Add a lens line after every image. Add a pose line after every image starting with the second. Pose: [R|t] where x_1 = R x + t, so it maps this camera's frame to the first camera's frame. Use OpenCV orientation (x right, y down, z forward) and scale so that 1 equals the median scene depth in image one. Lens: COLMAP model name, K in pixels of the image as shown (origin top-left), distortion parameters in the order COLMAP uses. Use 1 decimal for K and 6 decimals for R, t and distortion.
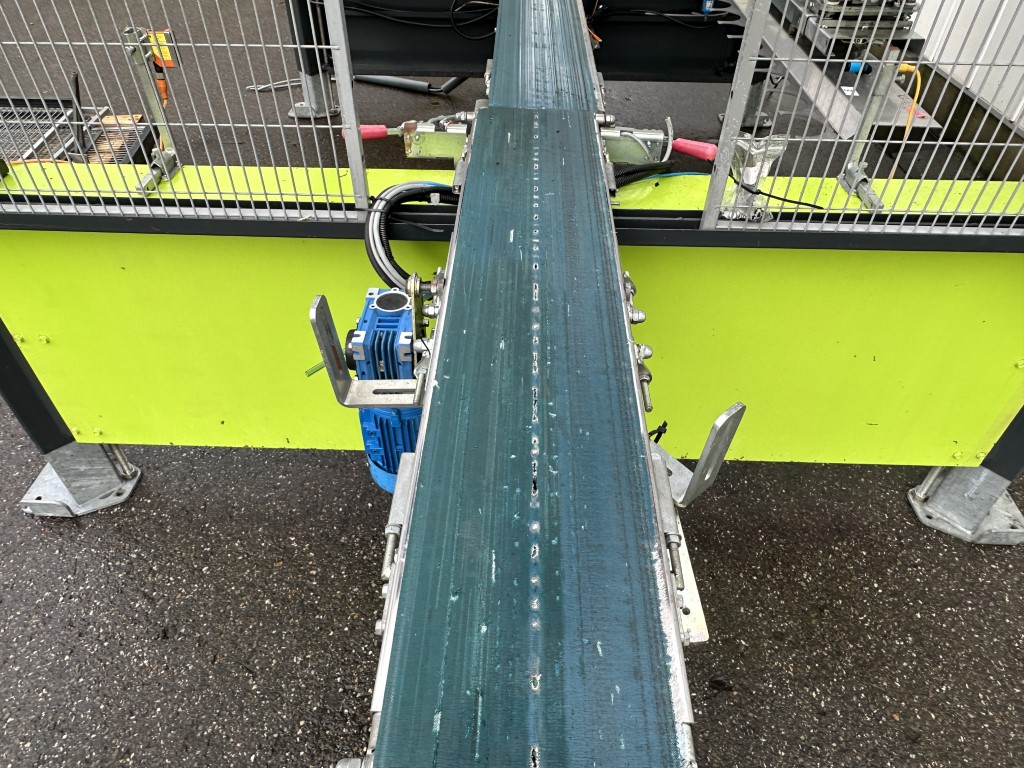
lens RADIAL K [[684.5, 0, 515.3], [0, 684.5, 388.4], [0, 0, 1]] dist [-0.033205, 0.000413]
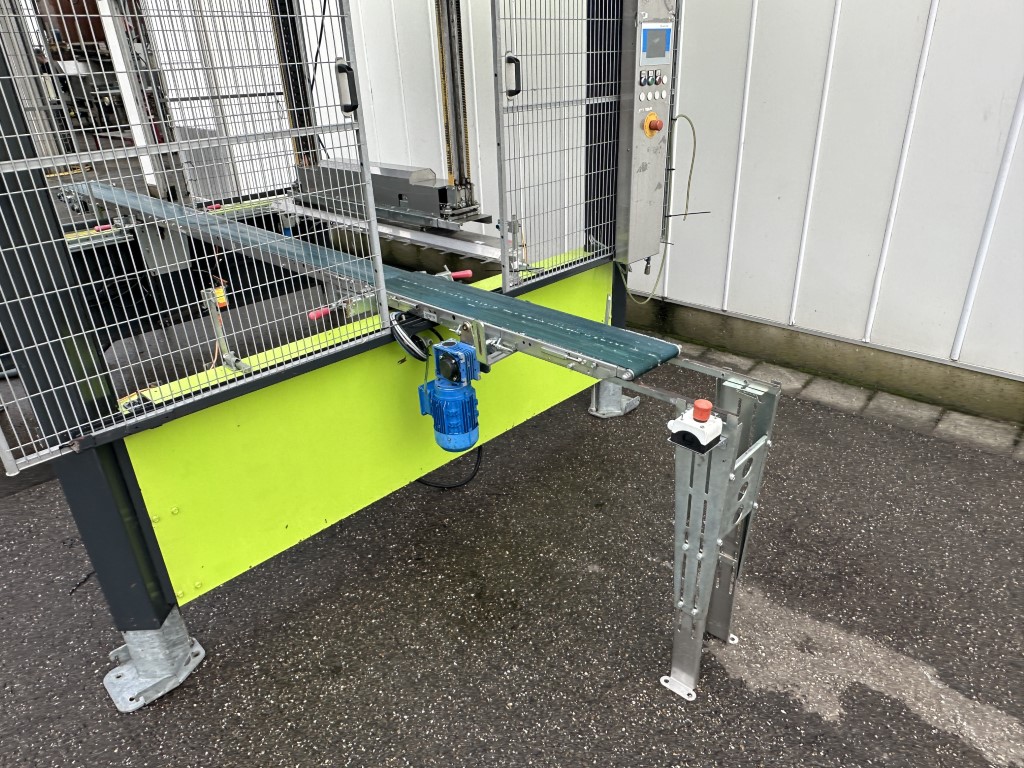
lens RADIAL K [[684.5, 0, 506.5], [0, 684.5, 390.1], [0, 0, 1]] dist [-0.033205, 0.000413]
pose [[0.673998, -0.347988, 0.651637, -1.009873], [0.530012, 0.842260, -0.098415, 0.205711], [-0.514600, 0.411707, 0.752120, -0.464845]]
